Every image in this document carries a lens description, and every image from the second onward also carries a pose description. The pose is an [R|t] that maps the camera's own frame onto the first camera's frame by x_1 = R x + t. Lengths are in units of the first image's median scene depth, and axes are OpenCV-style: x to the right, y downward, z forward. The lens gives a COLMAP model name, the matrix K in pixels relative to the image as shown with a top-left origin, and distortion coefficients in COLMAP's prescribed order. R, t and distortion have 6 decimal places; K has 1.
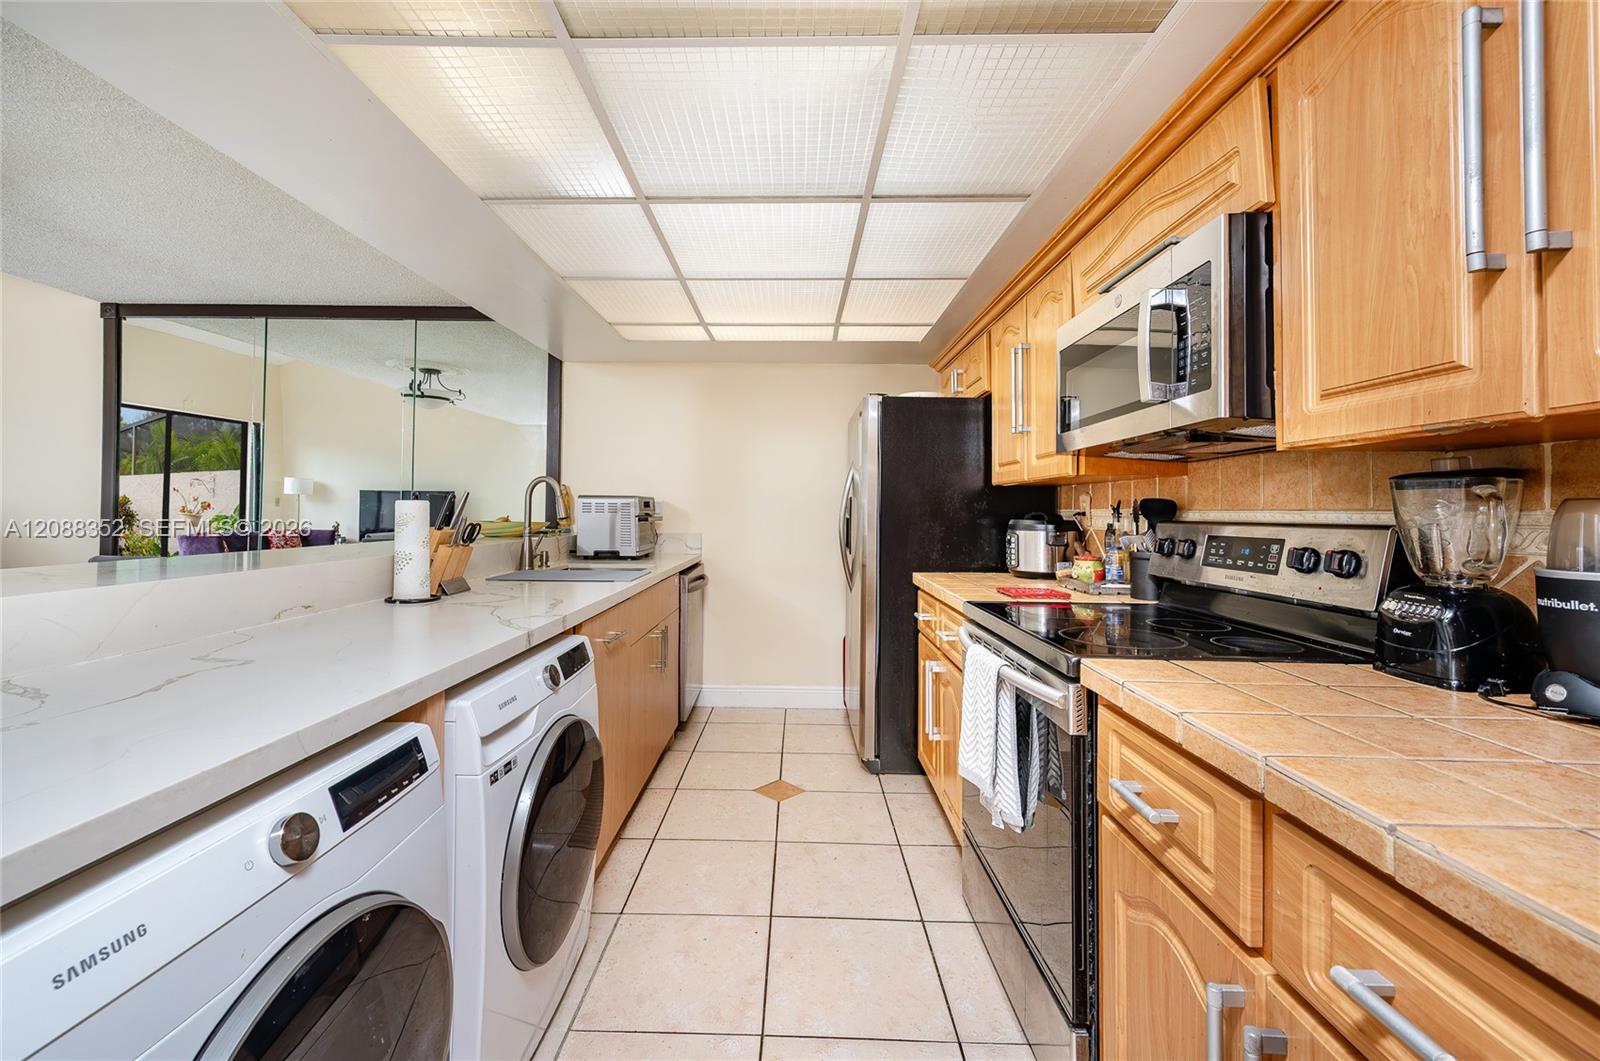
lens RADIAL K [[628.9, 0, 768.9], [0, 628.9, 505.2], [0, 0, 1]] dist [0.009856, -0.001500]
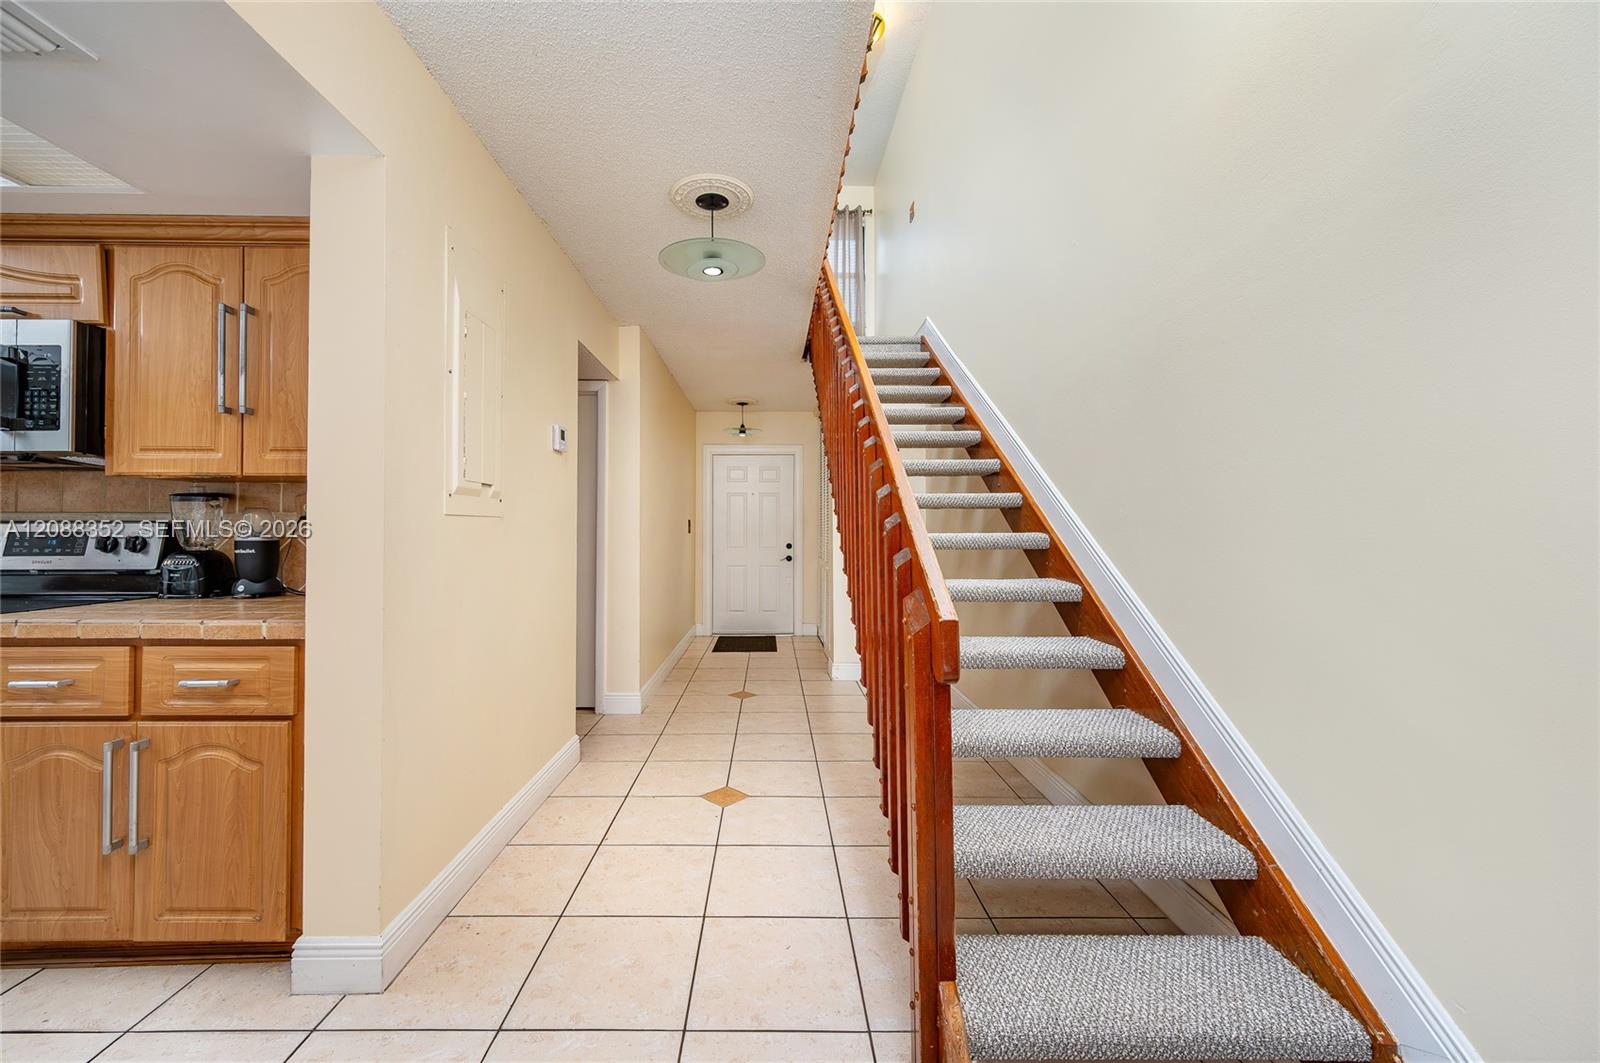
lens RADIAL K [[628.9, 0, 772.6], [0, 628.9, 509.7], [0, 0, 1]] dist [0.009856, -0.001500]
pose [[-0.047533, 0.022083, 0.998626, -0.998078], [-0.008756, 0.999708, -0.022524, 0.027892], [-0.998831, -0.009814, -0.047326, -0.711420]]
